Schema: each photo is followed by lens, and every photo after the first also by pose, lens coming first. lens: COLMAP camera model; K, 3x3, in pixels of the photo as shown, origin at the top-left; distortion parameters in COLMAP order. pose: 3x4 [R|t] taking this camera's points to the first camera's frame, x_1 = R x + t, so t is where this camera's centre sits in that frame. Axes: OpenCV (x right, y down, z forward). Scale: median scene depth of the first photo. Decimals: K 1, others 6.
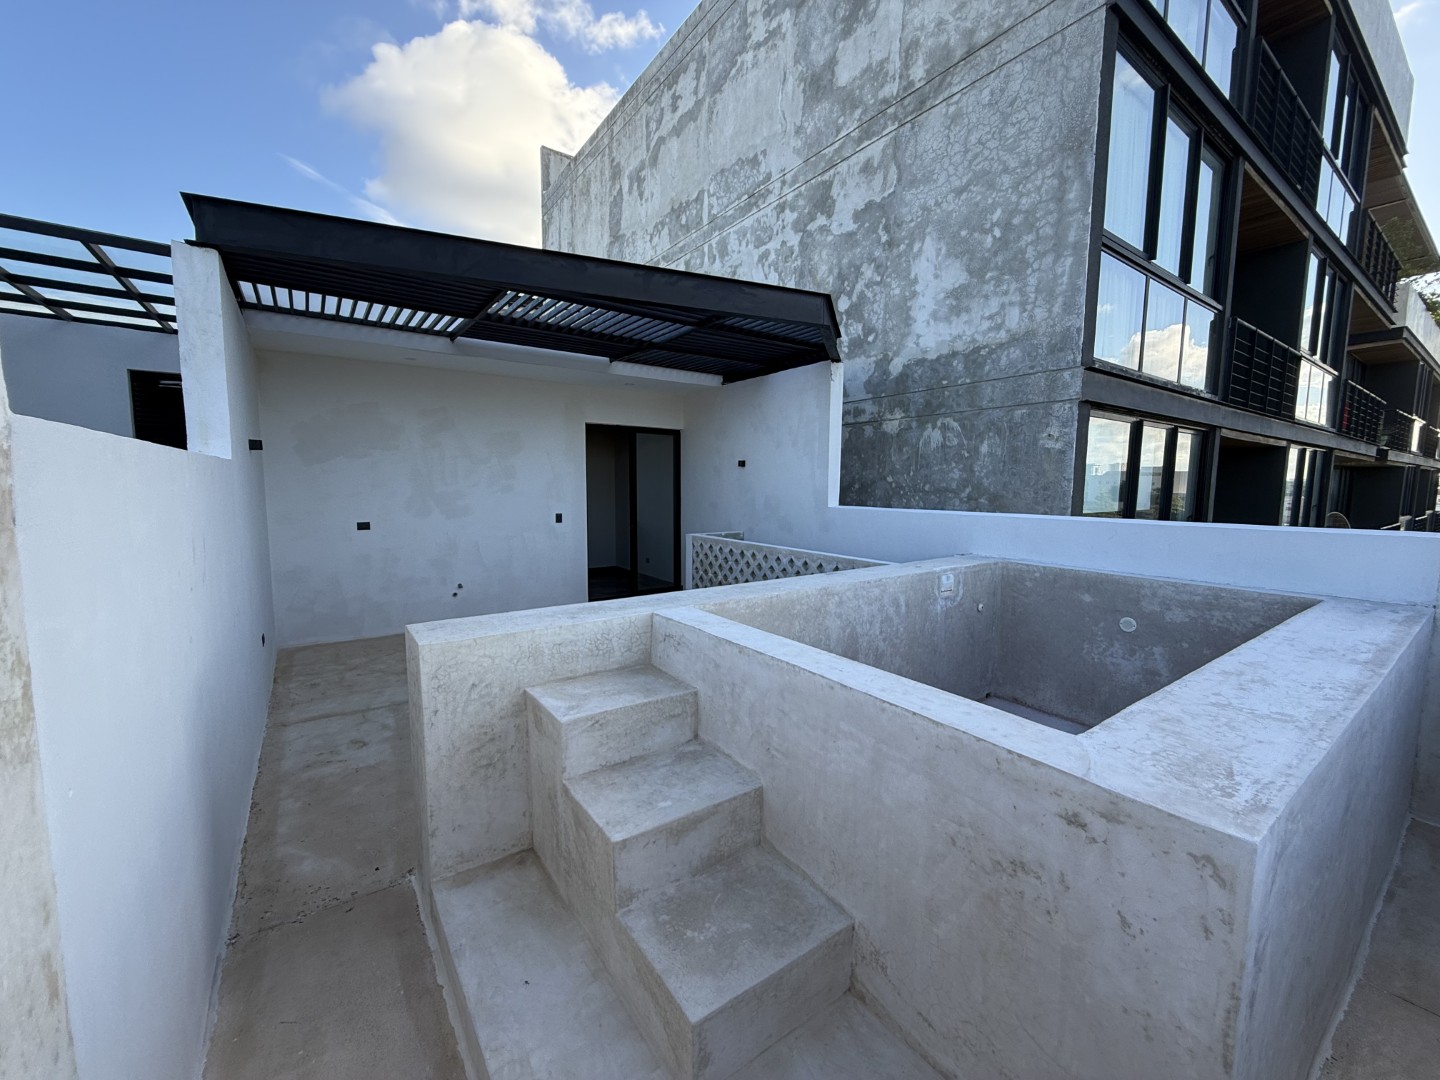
lens RADIAL K [[576.8, 0, 715.5], [0, 576.8, 539.9], [0, 0, 1]] dist [-0.000939, 0.000196]
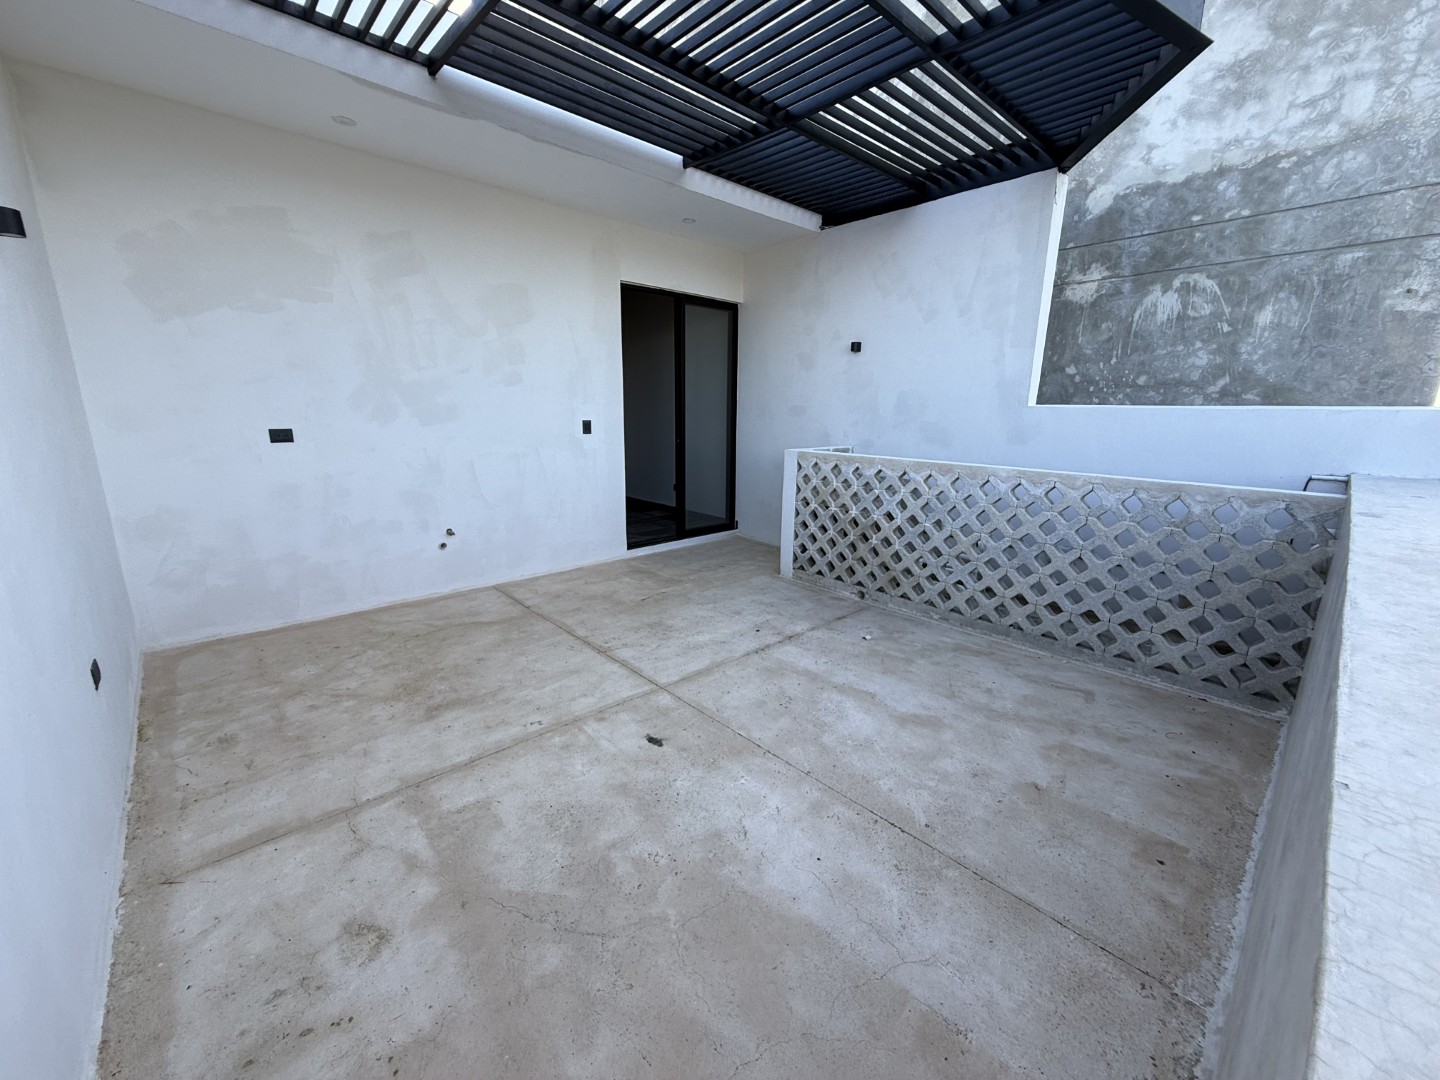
lens RADIAL K [[576.8, 0, 715.5], [0, 576.8, 539.9], [0, 0, 1]] dist [-0.000939, 0.000196]
pose [[0.991999, -0.023554, 0.124032, -0.262466], [0.007106, 0.991302, 0.131414, 0.006836], [-0.126049, -0.129481, 0.983538, 0.376466]]
